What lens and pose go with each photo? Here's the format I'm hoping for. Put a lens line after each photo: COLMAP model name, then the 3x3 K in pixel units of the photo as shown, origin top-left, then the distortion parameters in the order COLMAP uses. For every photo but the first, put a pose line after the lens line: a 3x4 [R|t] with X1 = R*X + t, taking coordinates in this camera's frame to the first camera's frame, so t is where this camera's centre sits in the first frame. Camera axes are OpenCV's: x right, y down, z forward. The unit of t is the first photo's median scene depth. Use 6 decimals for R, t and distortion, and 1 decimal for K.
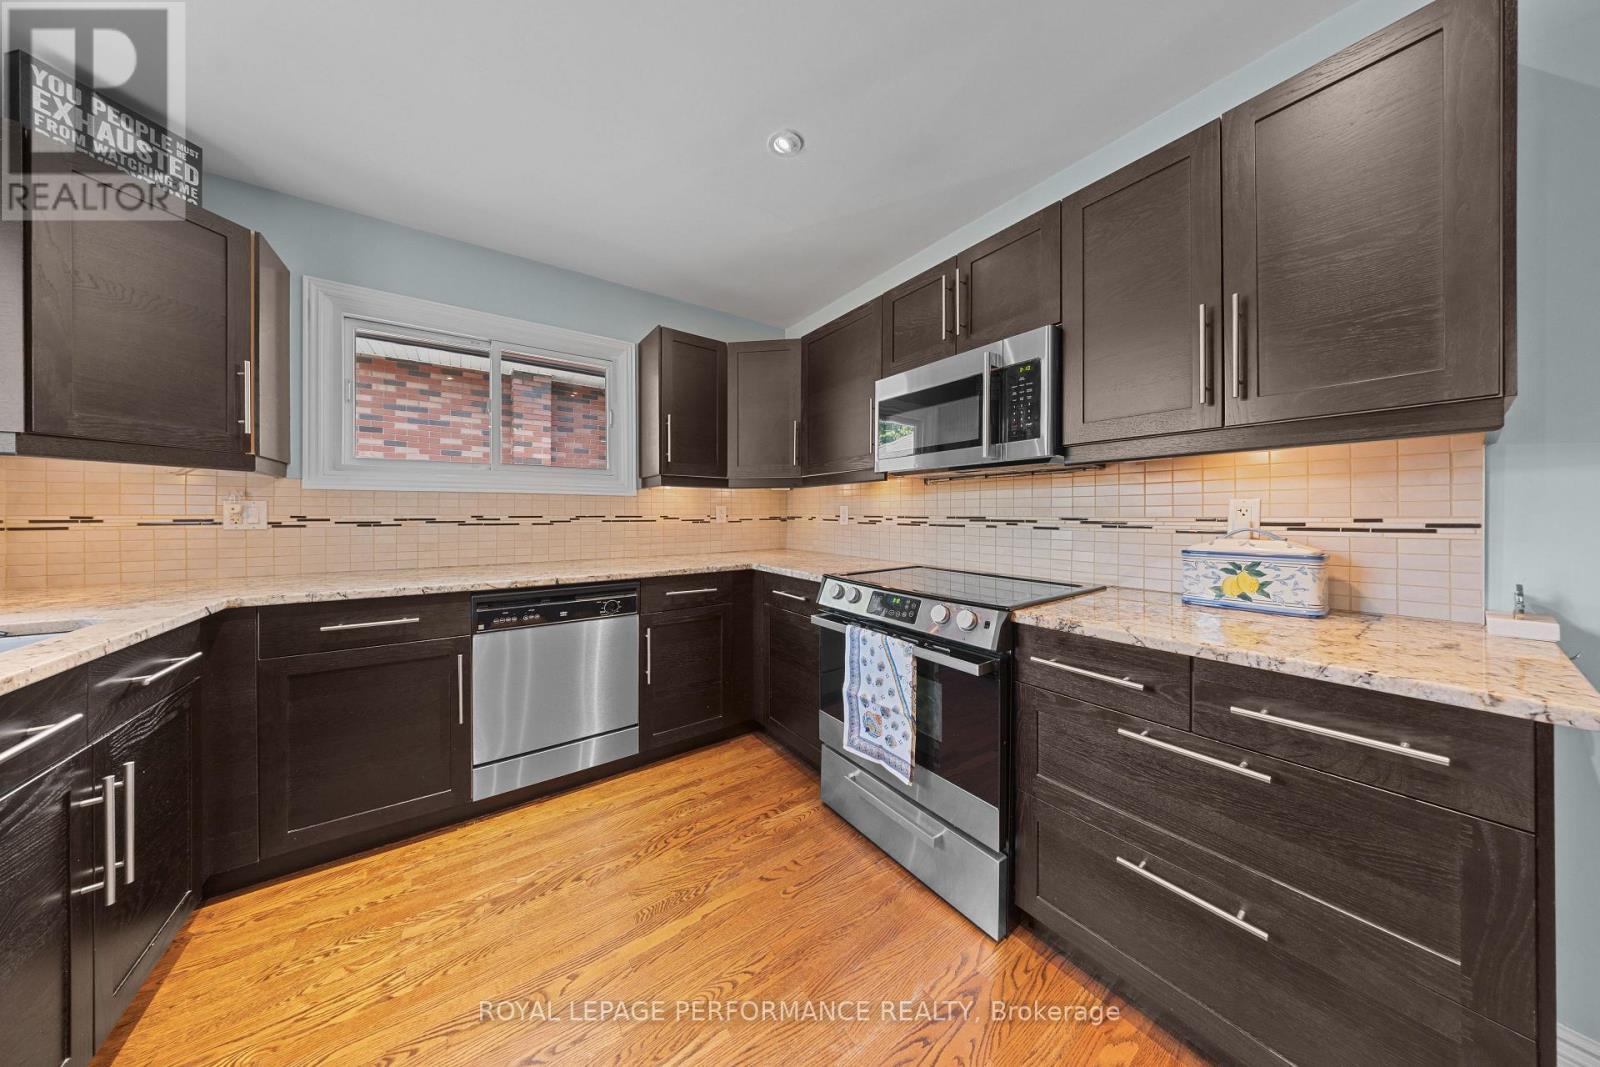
lens RADIAL K [[466.2, 0, 797.5], [0, 466.2, 515.0], [0, 0, 1]] dist [-0.004944, -0.000071]
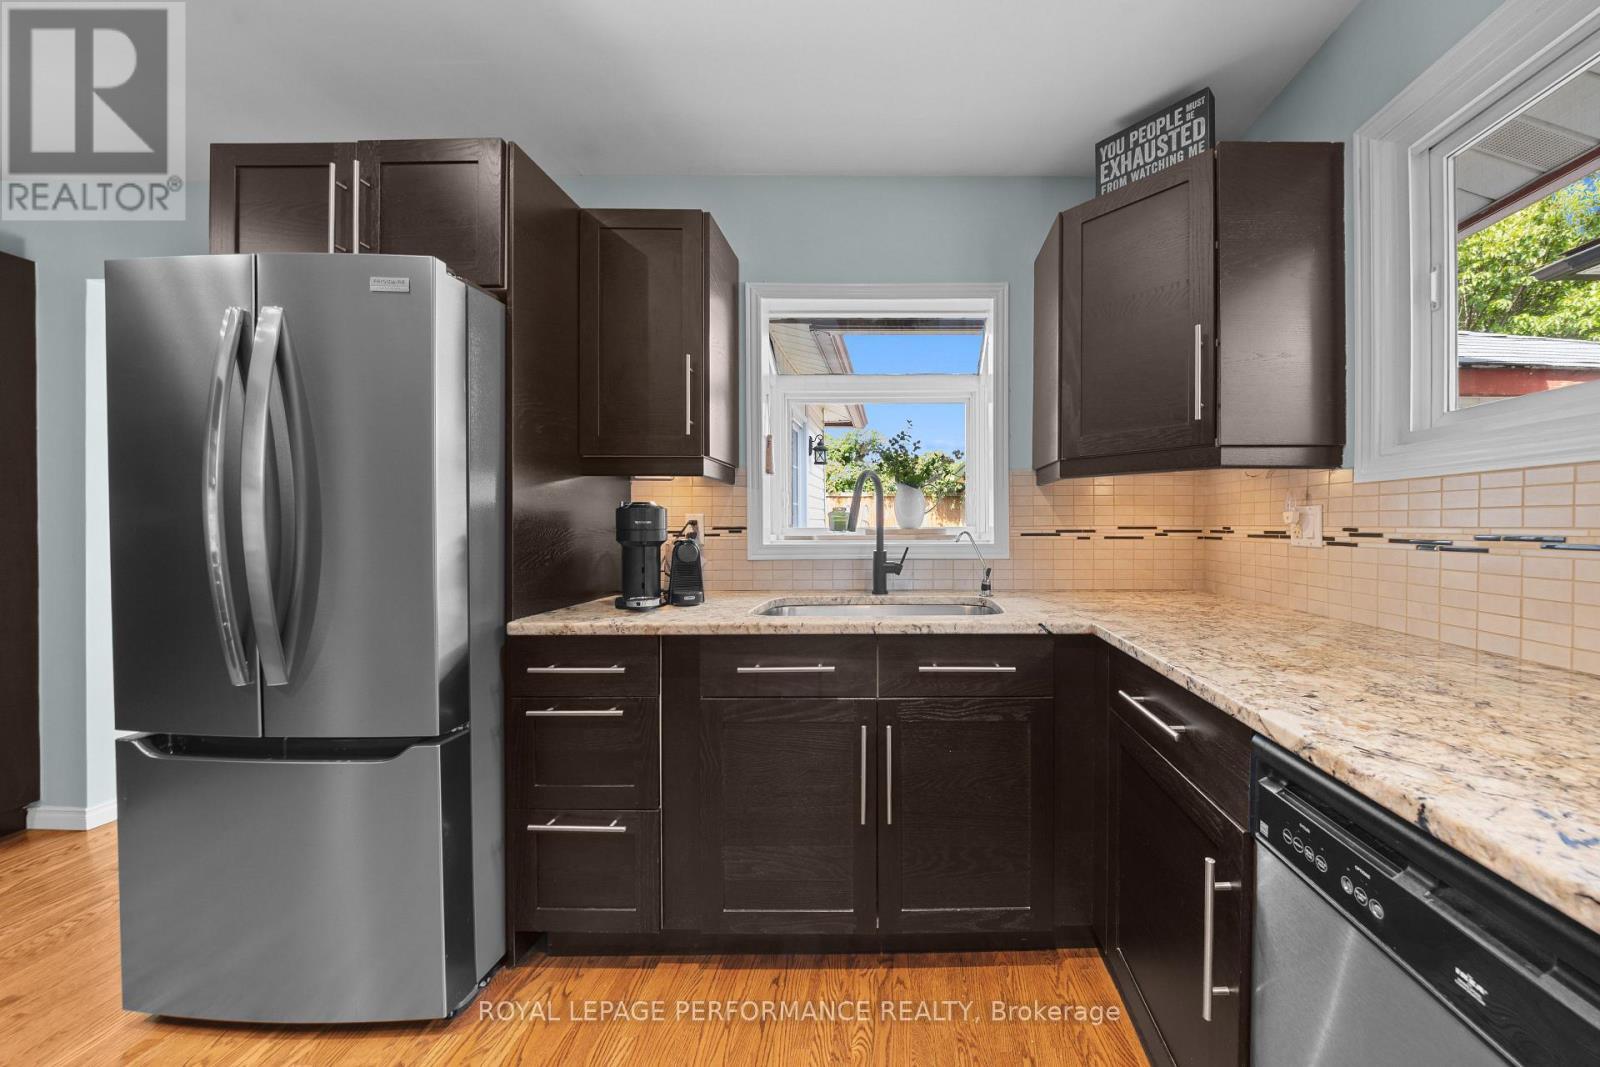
lens RADIAL K [[545.6, 0, 913.5], [0, 545.6, 528.6], [0, 0, 1]] dist [-0.011989, -0.000092]
pose [[-0.578181, 0.007837, -0.815871, -0.163341], [-0.001490, 0.999942, 0.010662, -0.004223], [0.815907, 0.007380, -0.578136, 1.015510]]
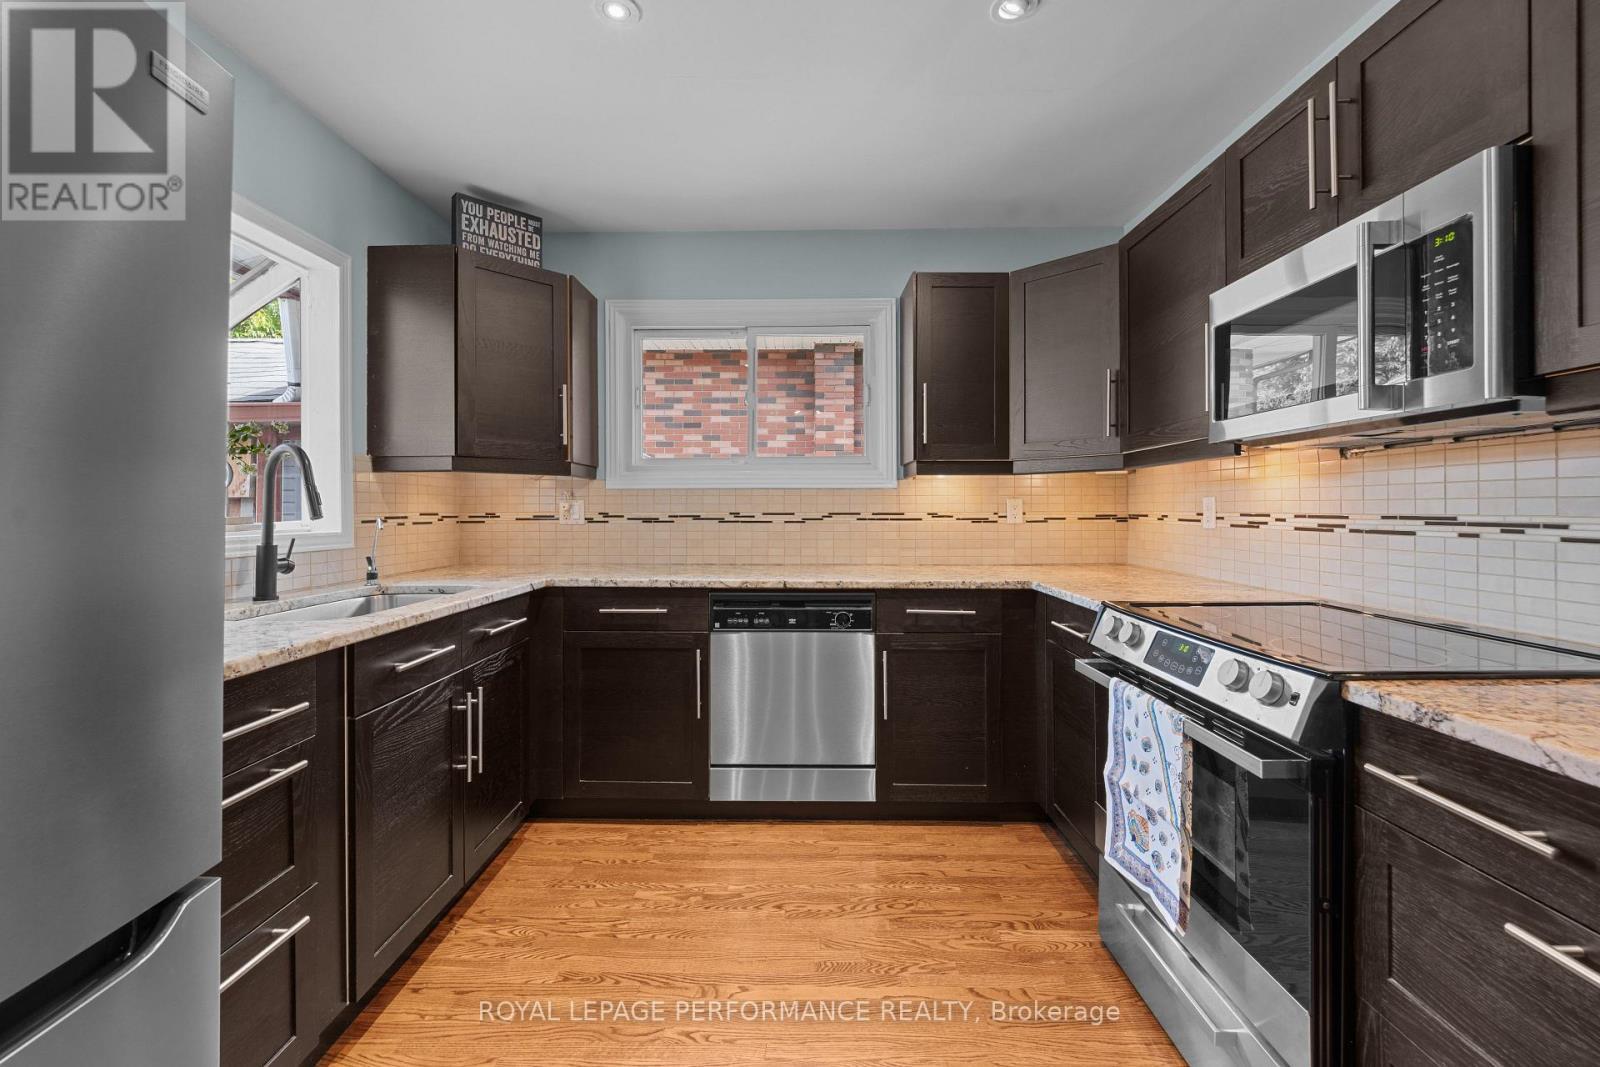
lens RADIAL K [[665.2, 0, 797.3], [0, 665.2, 510.5], [0, 0, 1]] dist [0.012271, -0.013717]
pose [[0.807701, -0.000365, -0.589592, 0.291079], [-0.000704, 0.999998, -0.001585, -0.001452], [0.589591, 0.001695, 0.807700, -0.042514]]
